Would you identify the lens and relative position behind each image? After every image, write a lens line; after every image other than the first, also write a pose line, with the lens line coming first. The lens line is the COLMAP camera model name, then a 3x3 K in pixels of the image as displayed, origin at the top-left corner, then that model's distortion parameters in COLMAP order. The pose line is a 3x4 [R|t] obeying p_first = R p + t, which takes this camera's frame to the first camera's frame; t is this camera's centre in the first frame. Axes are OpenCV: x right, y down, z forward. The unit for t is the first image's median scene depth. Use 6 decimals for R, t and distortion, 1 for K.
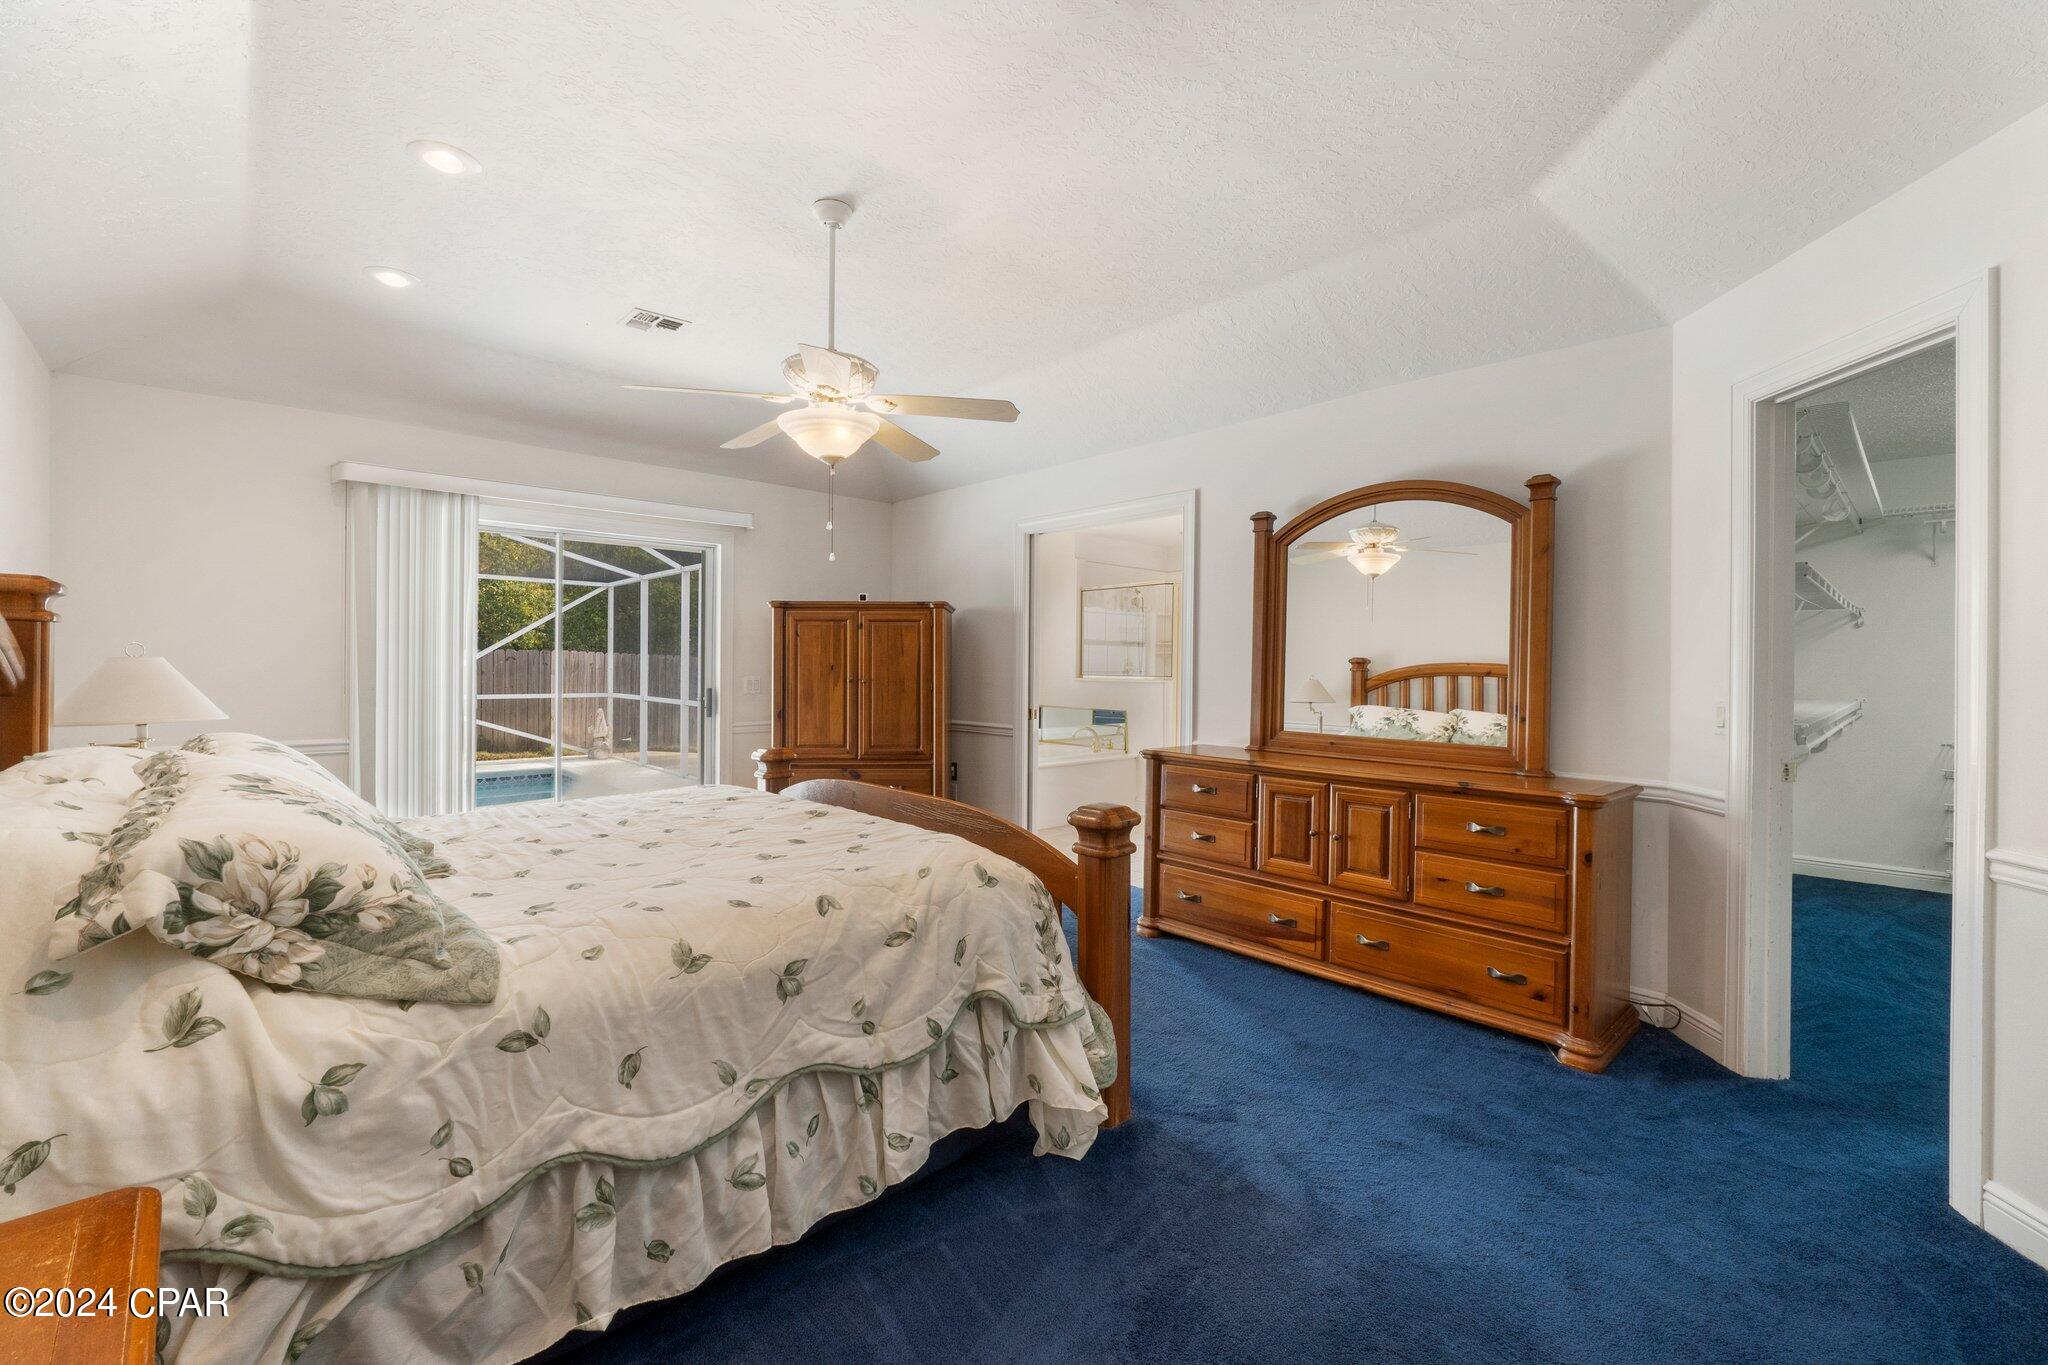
lens RADIAL K [[843.6, 0, 1033.4], [0, 843.6, 671.3], [0, 0, 1]] dist [0.000160, -0.000081]
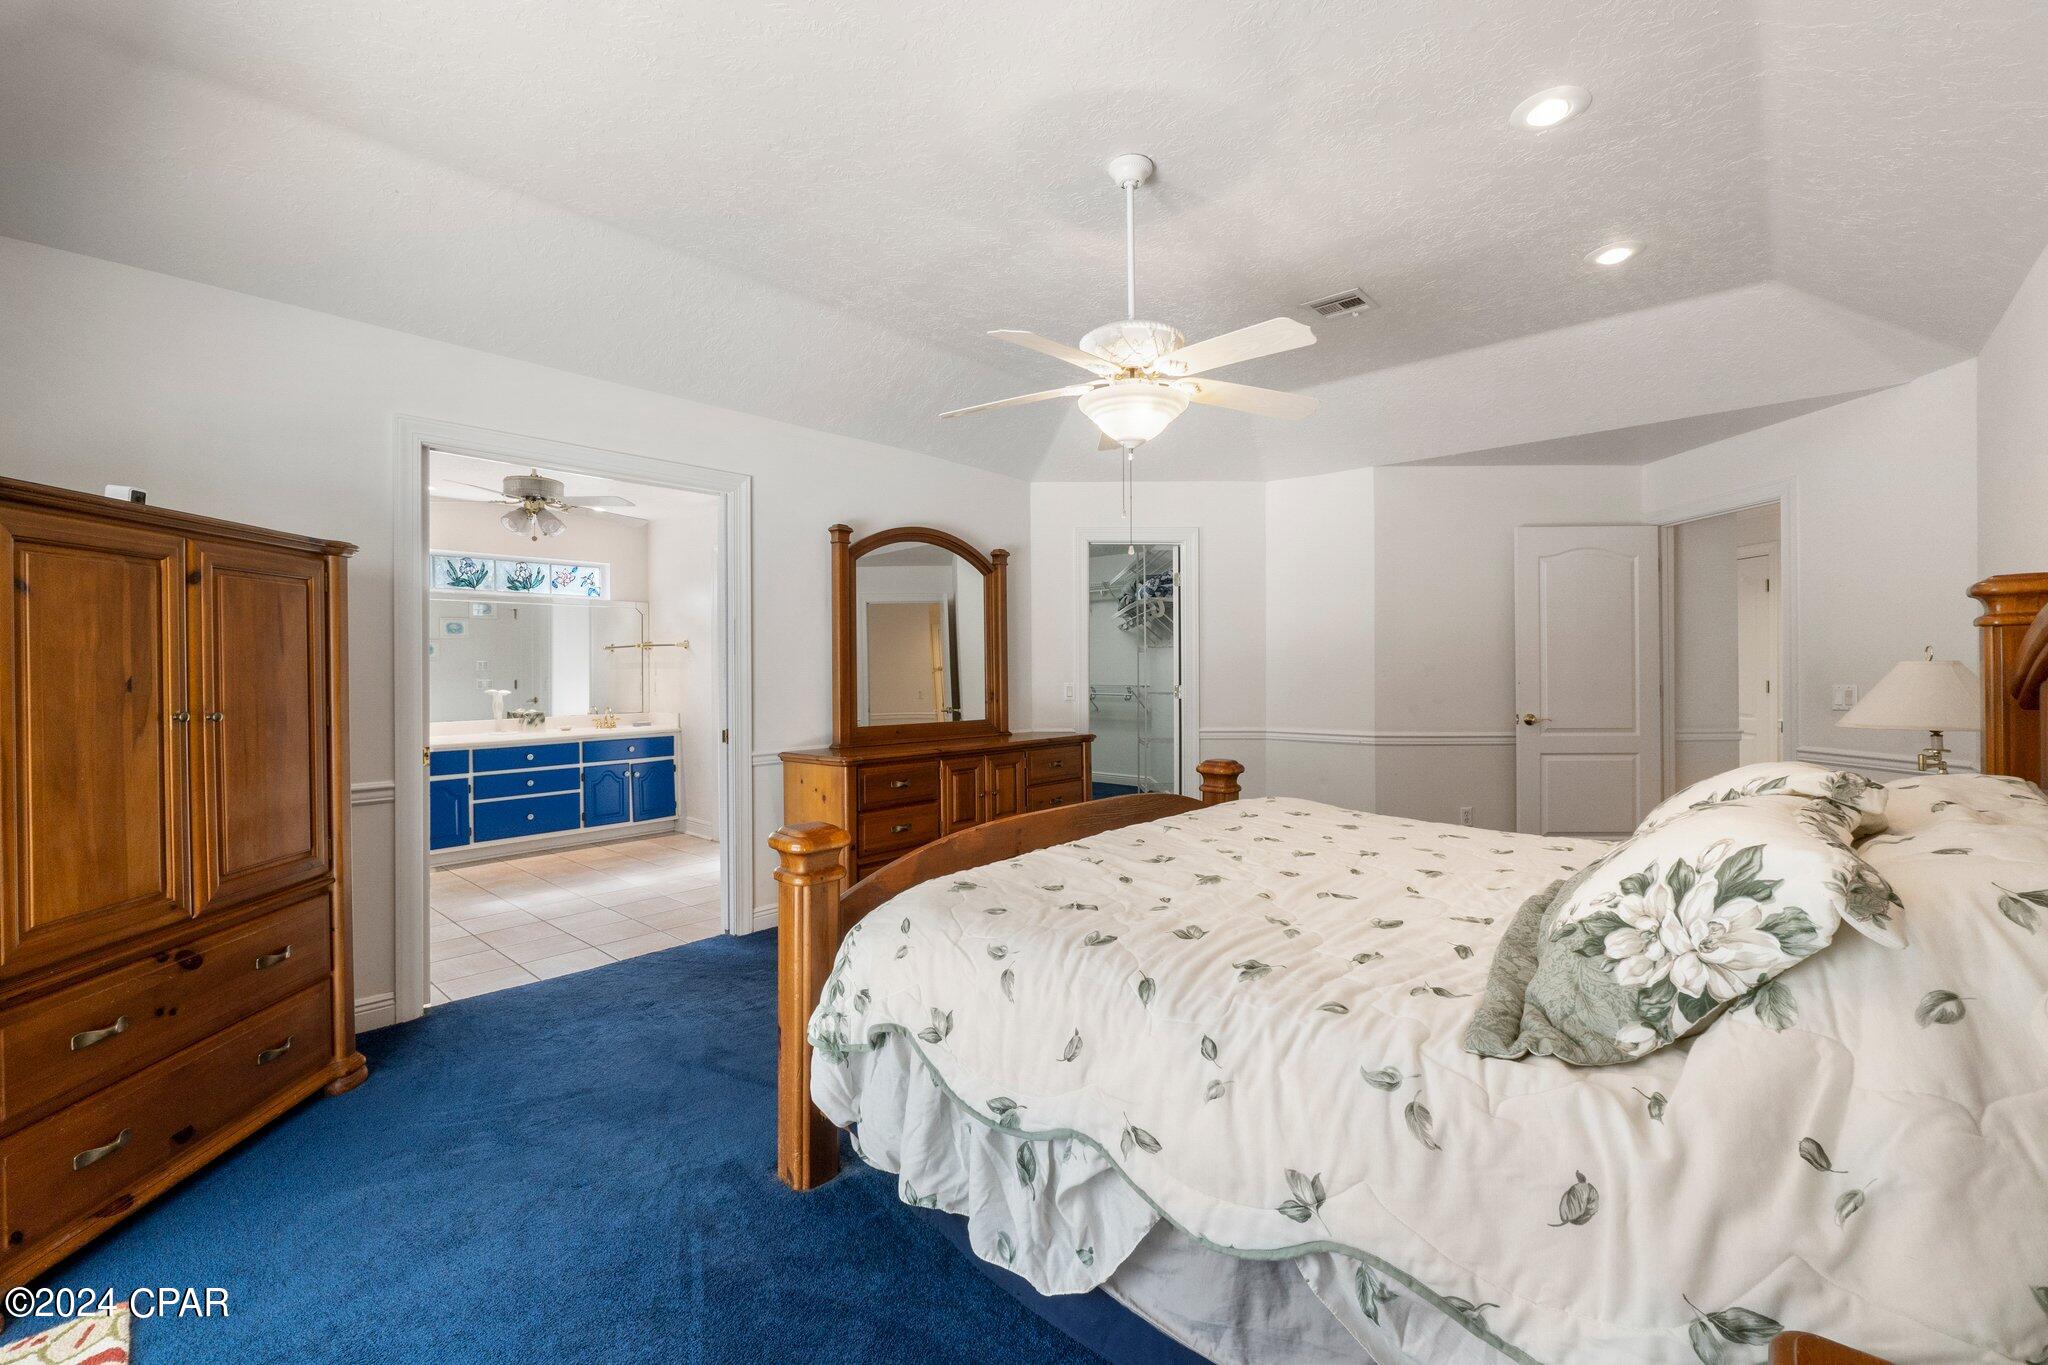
lens RADIAL K [[843.6, 0, 1033.4], [0, 843.6, 671.3], [0, 0, 1]] dist [0.000160, -0.000081]
pose [[-0.066890, -0.012349, 0.997684, -0.807580], [0.008708, 0.999878, 0.012960, -0.015094], [-0.997722, 0.009555, -0.066774, 0.834096]]
